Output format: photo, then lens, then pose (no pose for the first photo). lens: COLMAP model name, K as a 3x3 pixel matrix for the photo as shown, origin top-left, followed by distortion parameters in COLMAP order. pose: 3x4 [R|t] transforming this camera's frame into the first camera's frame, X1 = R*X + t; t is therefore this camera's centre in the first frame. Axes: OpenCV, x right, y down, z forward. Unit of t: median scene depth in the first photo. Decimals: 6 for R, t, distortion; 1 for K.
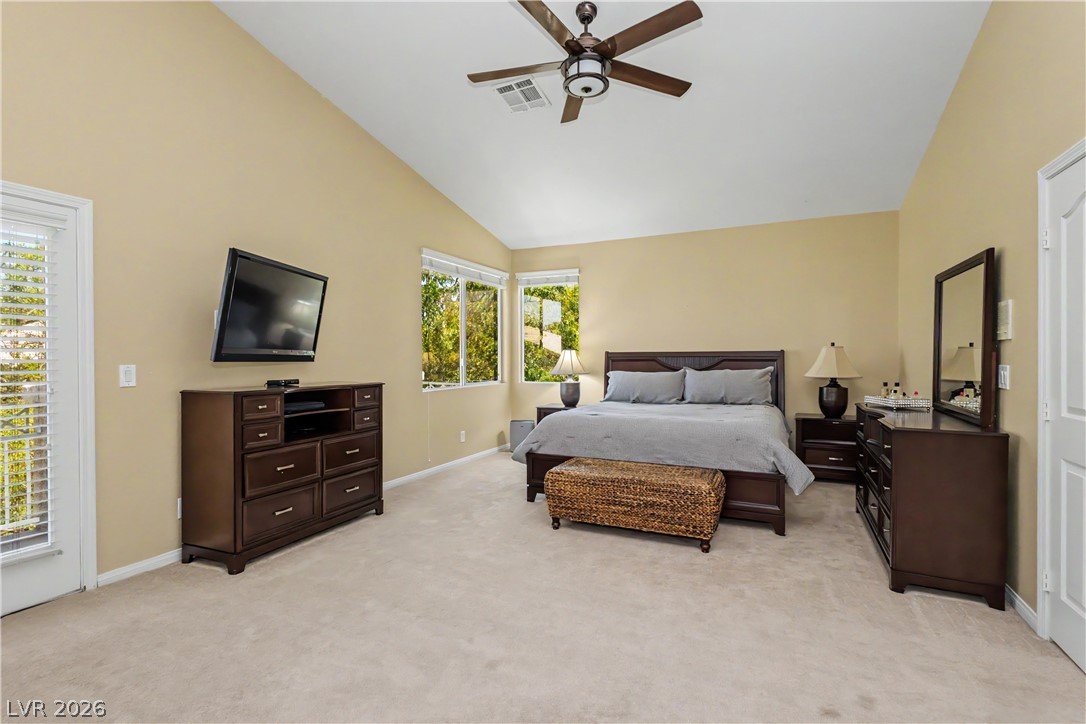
lens RADIAL K [[501.8, 0, 543.0], [0, 501.8, 362.0], [0, 0, 1]] dist [0.002949, 0.000464]
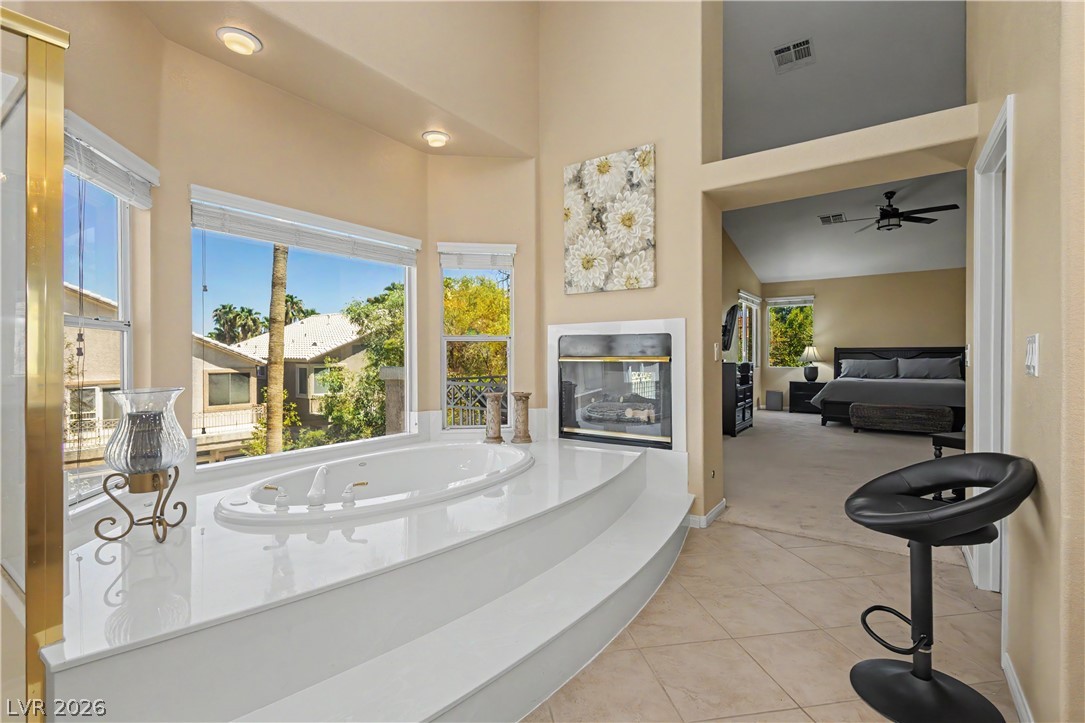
lens RADIAL K [[501.3, 0, 542.5], [0, 501.3, 361.5], [0, 0, 1]] dist [0.002949, 0.000464]
pose [[0.984015, 0.004649, -0.178024, -0.611775], [-0.004474, 0.999989, 0.001385, 0.030971], [0.178029, -0.000566, 0.984025, -0.894122]]
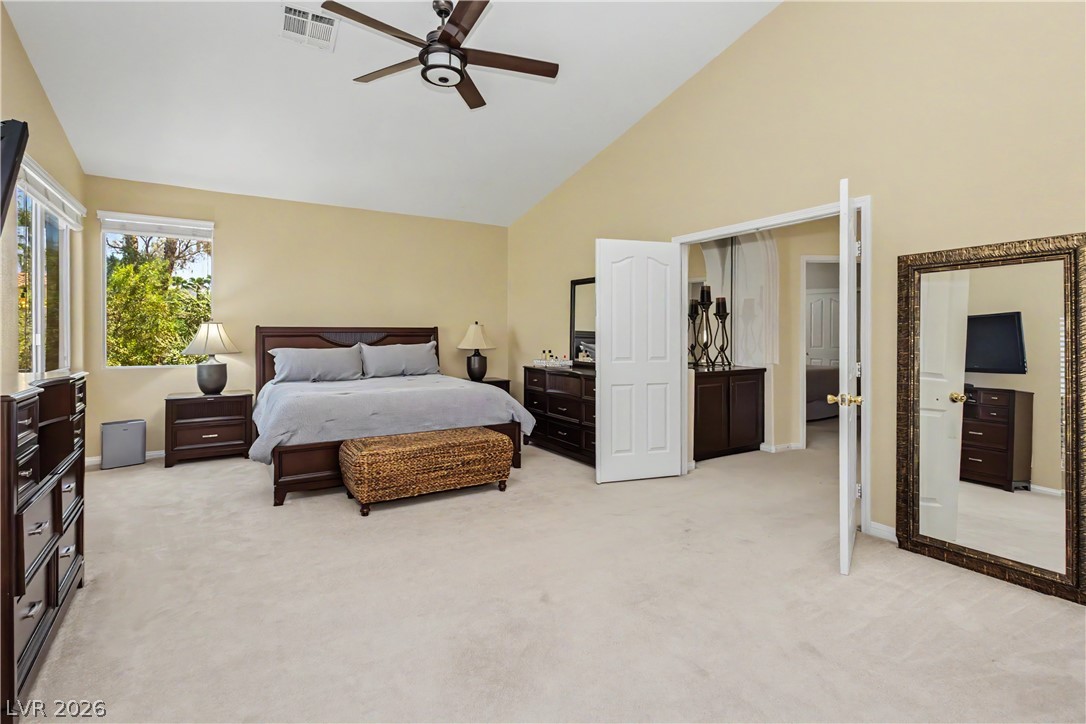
lens RADIAL K [[519.6, 0, 544.1], [0, 519.6, 334.8], [0, 0, 1]] dist [0.001316, 0.000300]
pose [[0.552740, -0.000670, 0.833354, -0.409002], [0.006347, 0.999974, -0.003406, 0.000827], [-0.833330, 0.007172, 0.552730, 0.126550]]
